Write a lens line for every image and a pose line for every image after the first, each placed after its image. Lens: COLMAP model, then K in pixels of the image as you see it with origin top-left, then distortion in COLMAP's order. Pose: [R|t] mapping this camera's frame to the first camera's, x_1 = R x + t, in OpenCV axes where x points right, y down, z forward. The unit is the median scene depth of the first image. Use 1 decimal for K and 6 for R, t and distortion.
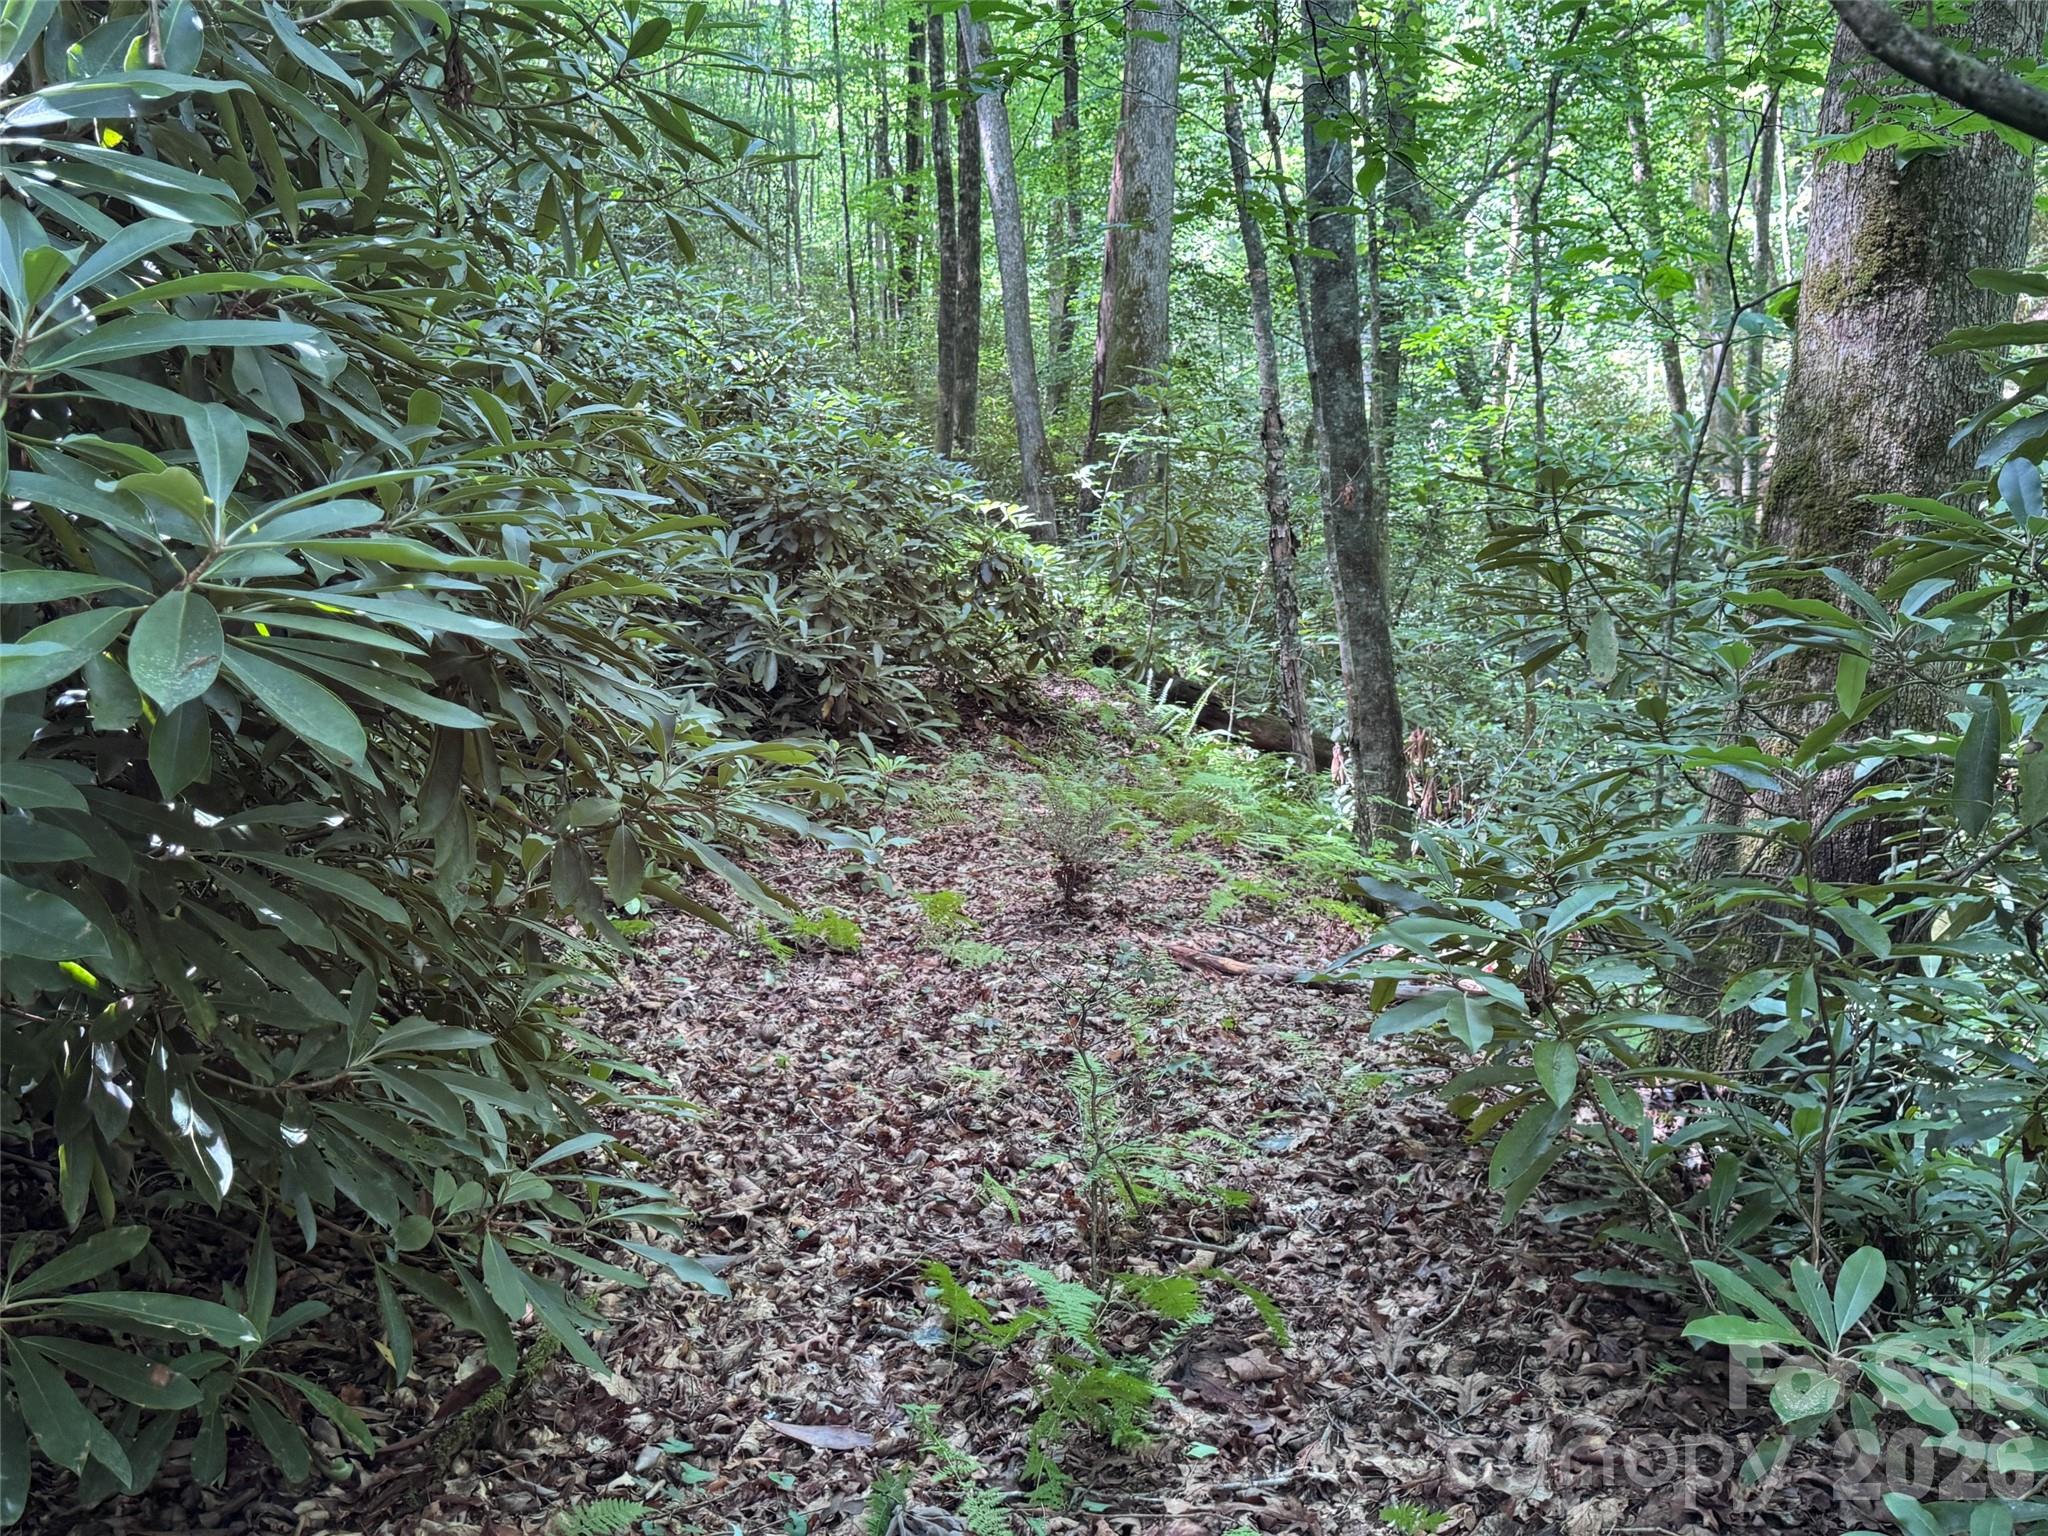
lens RADIAL K [[1940.7, 0, 1019.2], [0, 1940.7, 770.5], [0, 0, 1]] dist [0.049661, 0.000000]
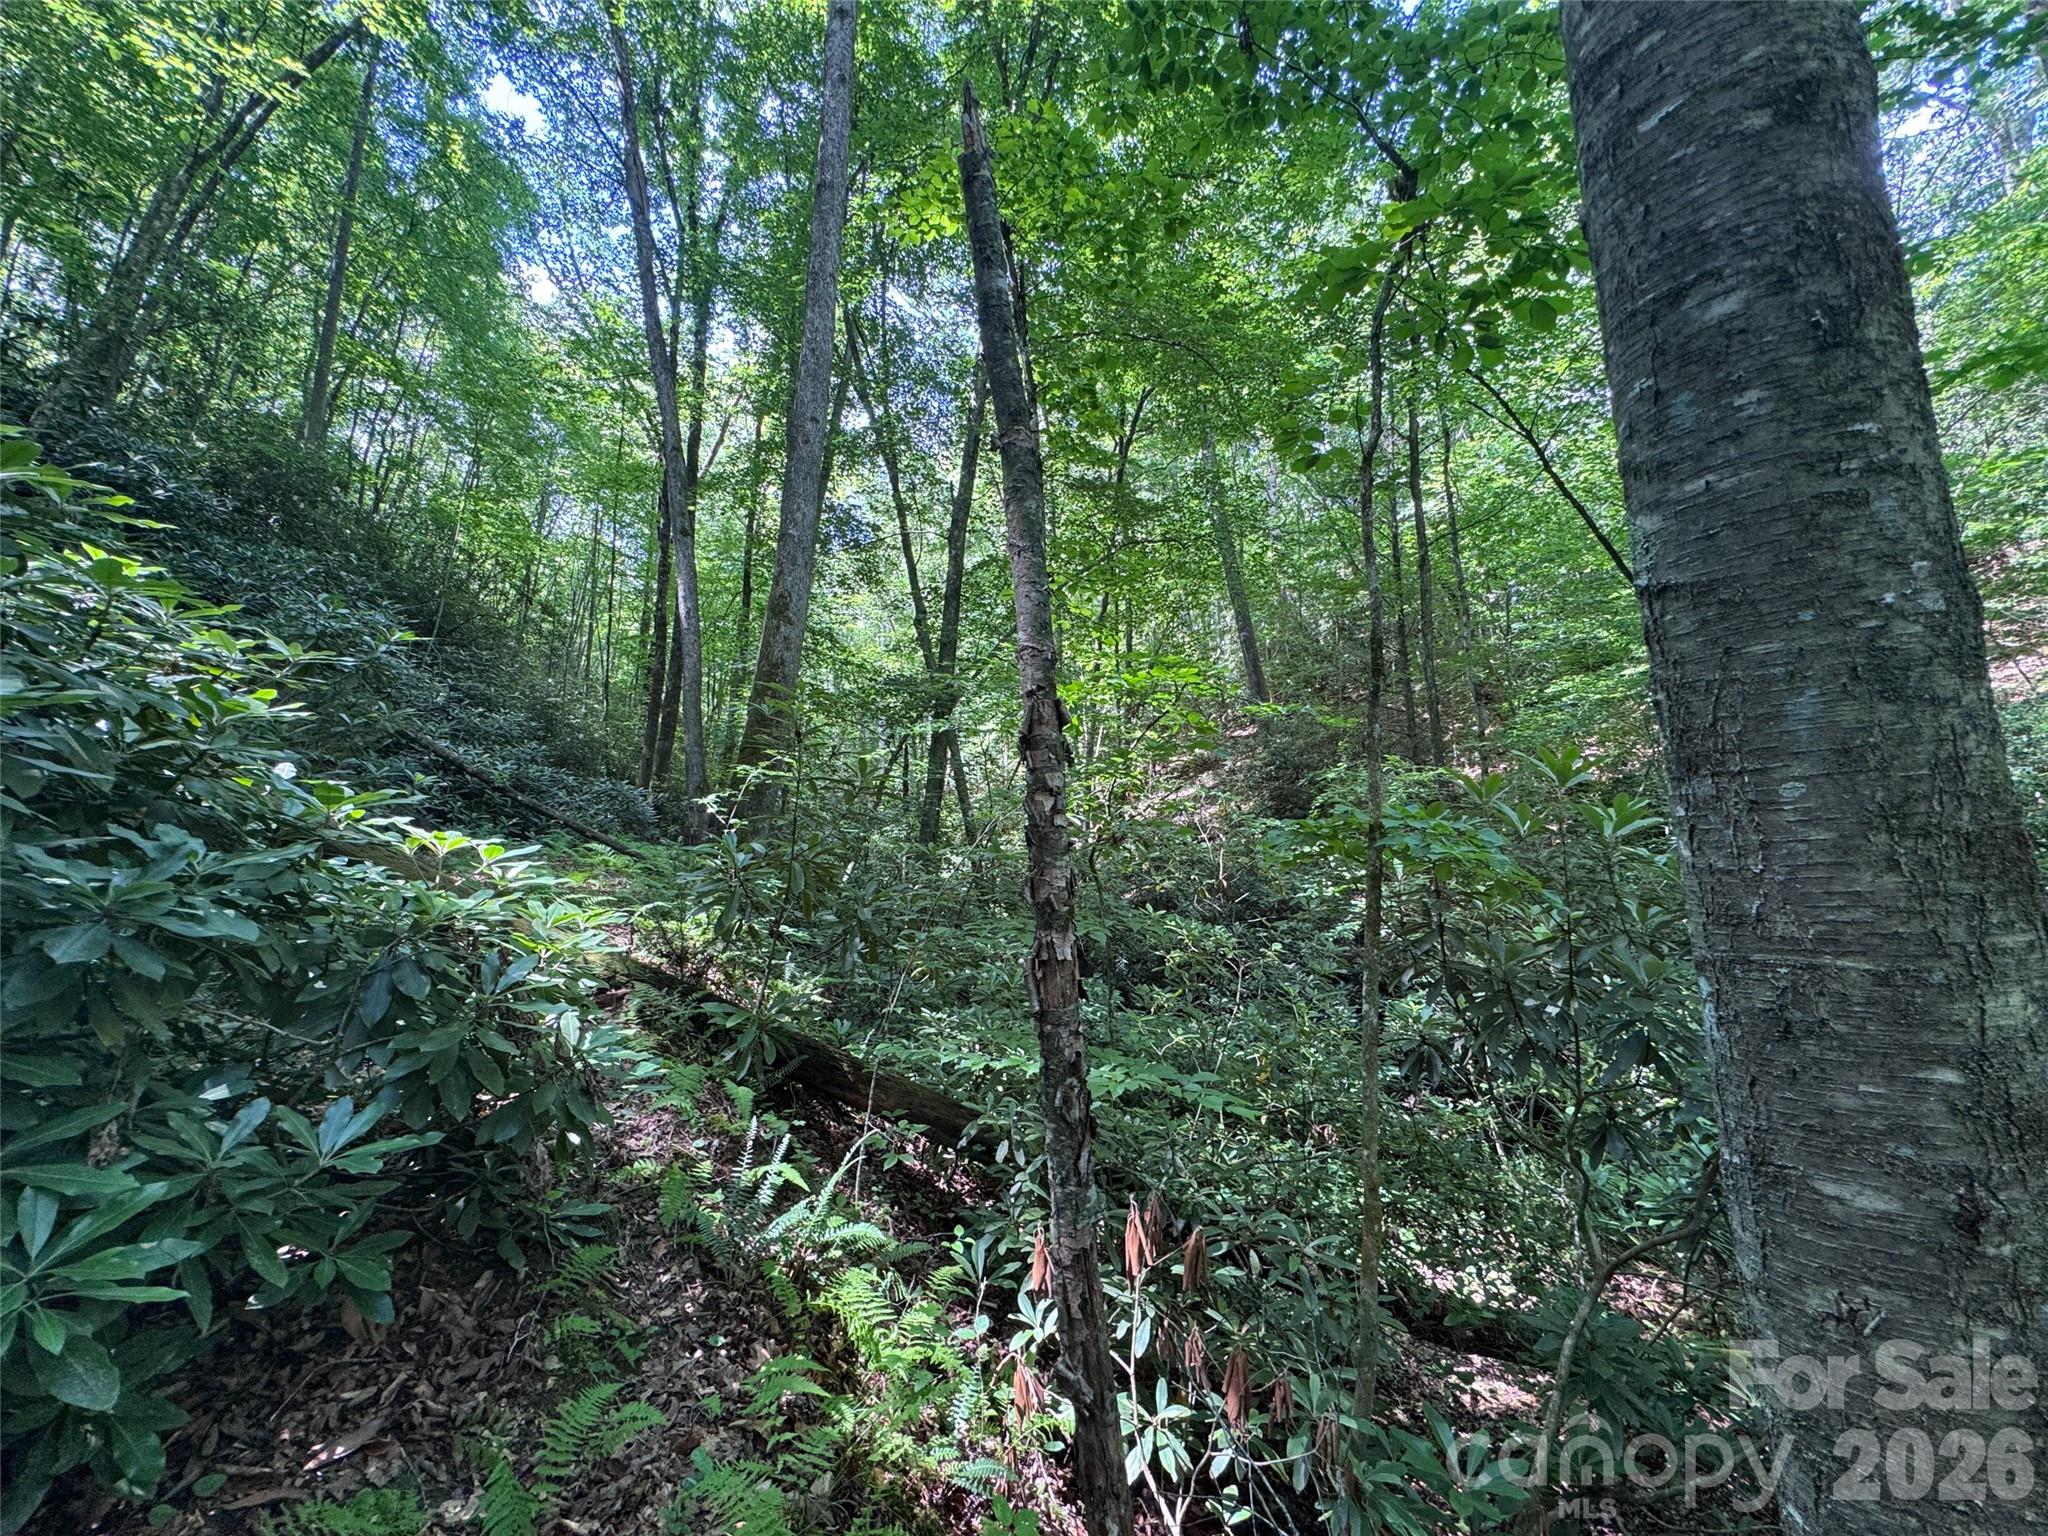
lens RADIAL K [[802.7, 0, 1022.2], [0, 802.7, 764.4], [0, 0, 1]] dist [-0.008643, 0.000997]
pose [[0.932347, 0.081971, 0.352152, 0.035988], [-0.007552, 0.978165, -0.207693, -0.081973], [-0.361487, 0.190982, 0.912608, 0.536334]]
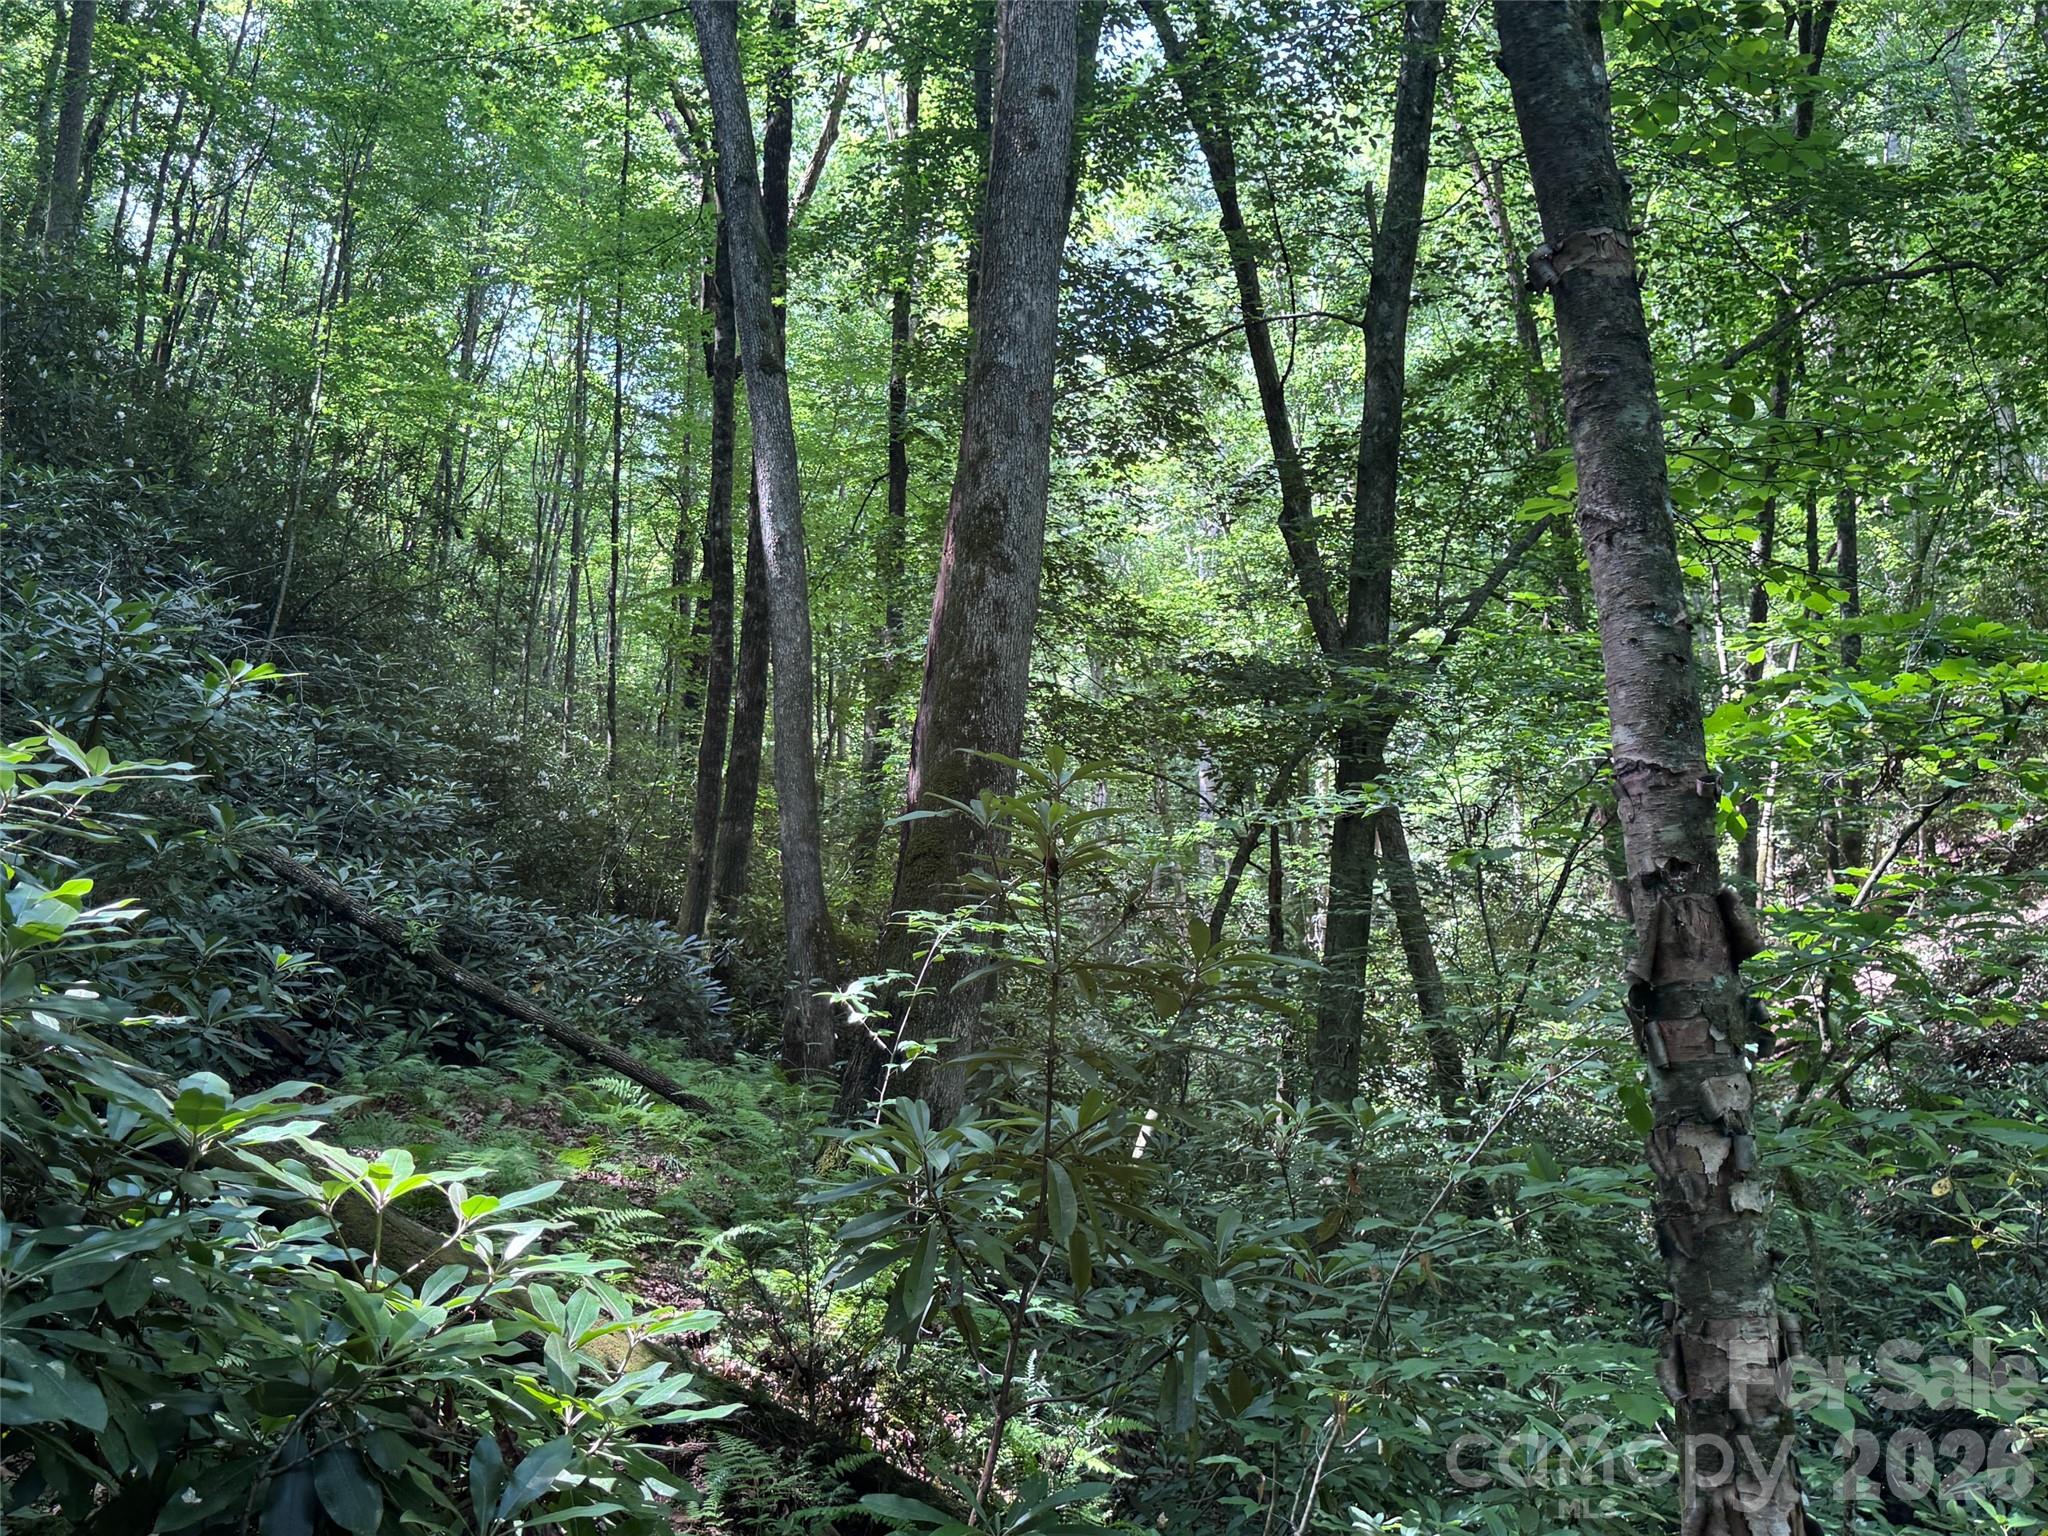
lens RADIAL K [[1940.7, 0, 1019.0], [0, 1940.7, 777.9], [0, 0, 1]] dist [0.049661, 0.000000]
pose [[0.994202, 0.060543, 0.088868, 0.027763], [-0.038195, 0.971375, -0.234462, -0.094650], [-0.100520, 0.229708, 0.968055, 0.528445]]
